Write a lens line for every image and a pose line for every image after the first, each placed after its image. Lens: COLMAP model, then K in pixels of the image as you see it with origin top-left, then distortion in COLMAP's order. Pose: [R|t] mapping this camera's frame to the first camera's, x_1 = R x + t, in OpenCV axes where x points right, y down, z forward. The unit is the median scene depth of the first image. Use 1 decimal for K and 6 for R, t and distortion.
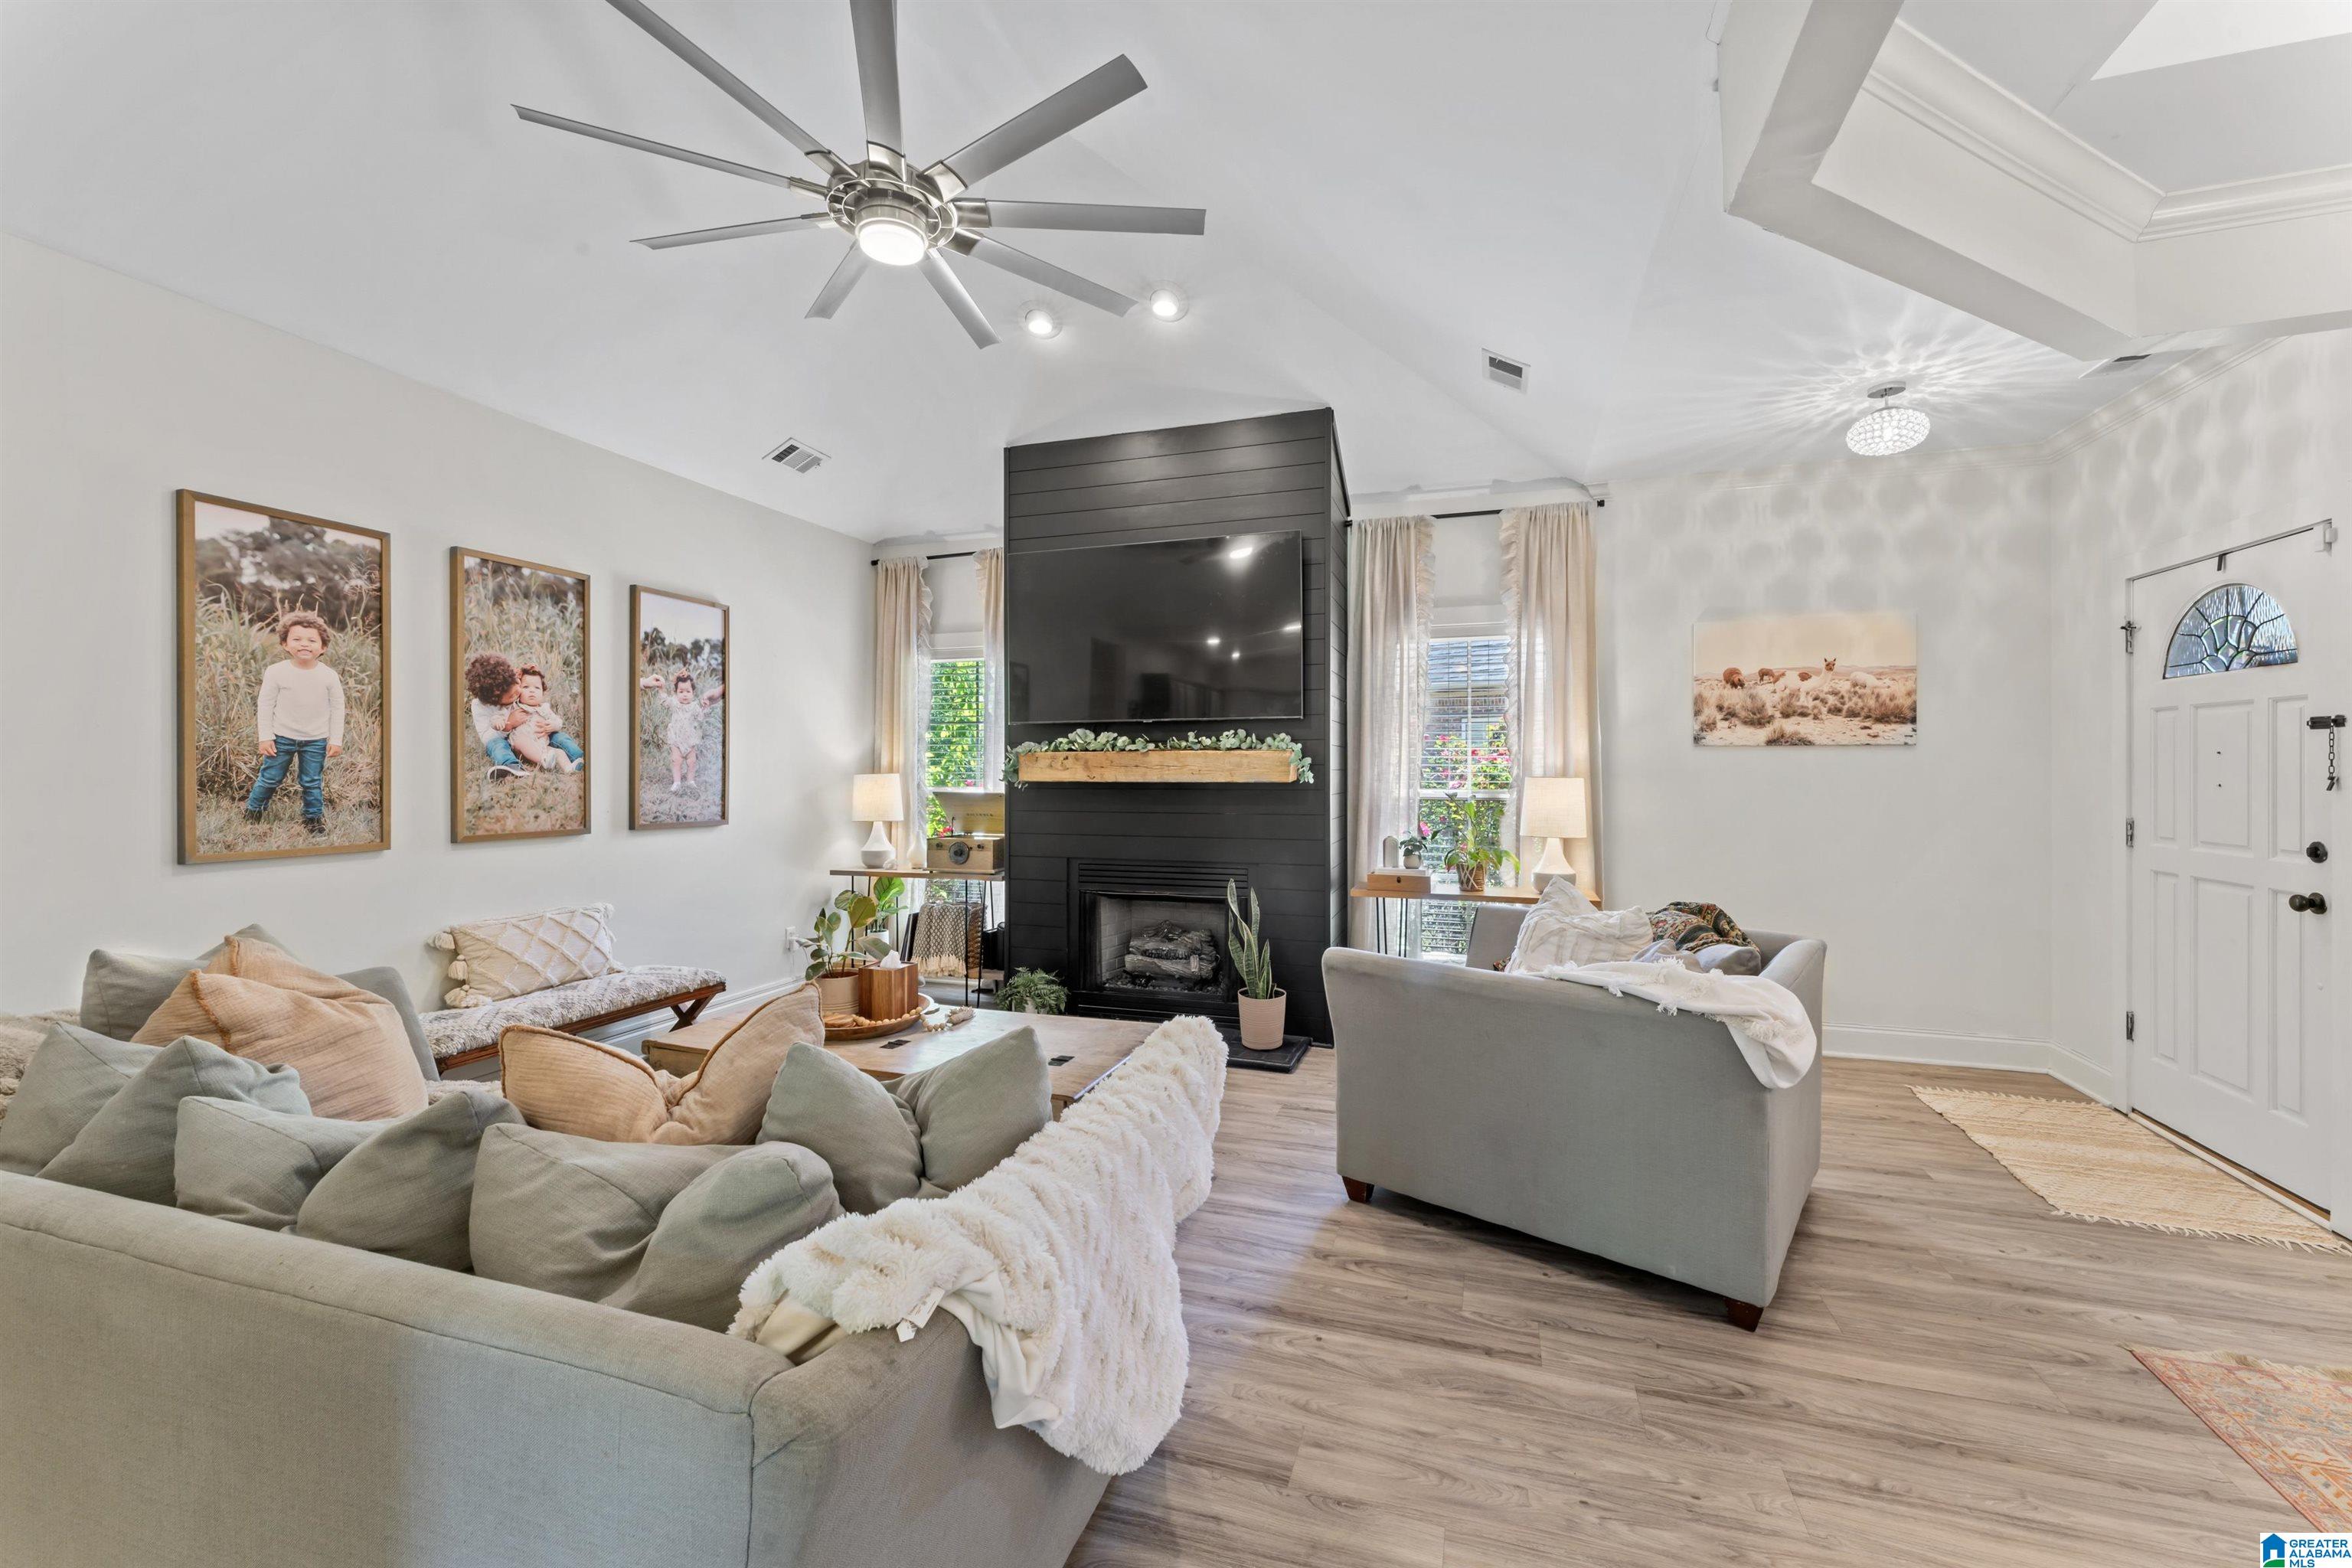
lens RADIAL K [[948.1, 0, 1188.3], [0, 948.1, 771.1], [0, 0, 1]] dist [0.000313, -0.000087]
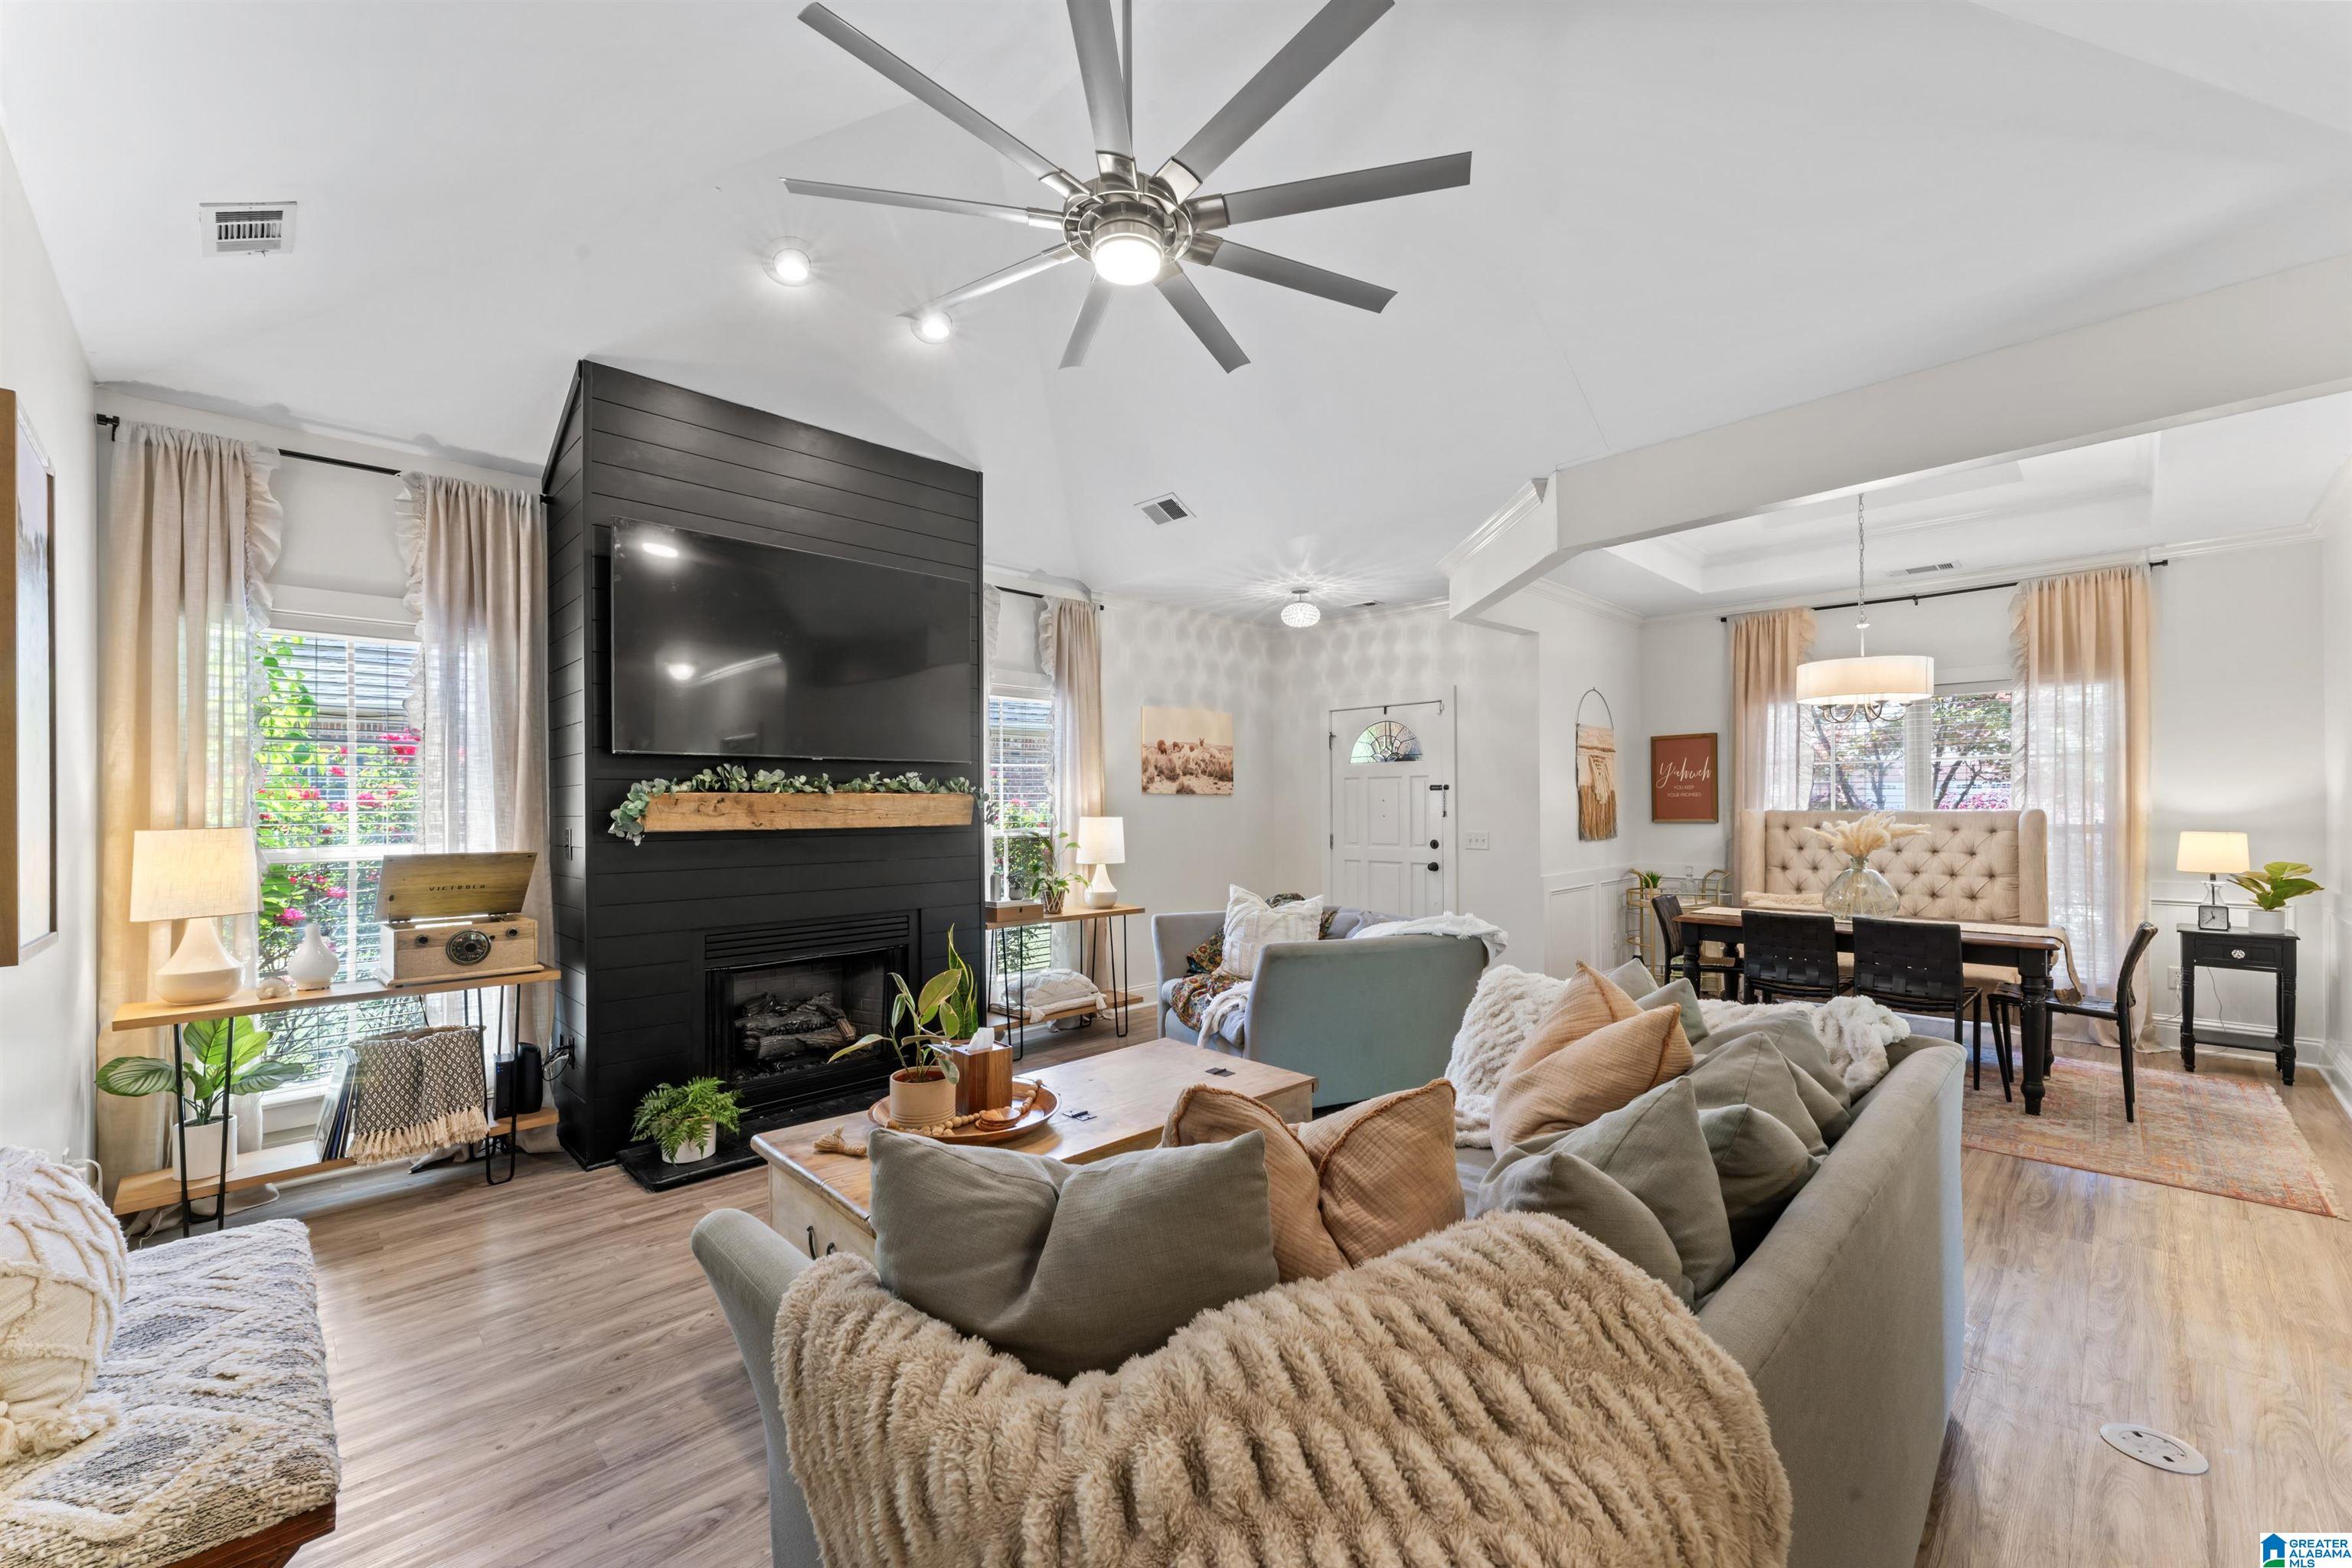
lens RADIAL K [[948.1, 0, 1185.3], [0, 948.1, 806.0], [0, 0, 1]] dist [0.000313, -0.000087]
pose [[0.444141, -0.001920, 0.895955, -0.706395], [0.009140, 0.999955, -0.002388, -0.004353], [-0.895911, 0.009249, 0.444138, 0.327561]]
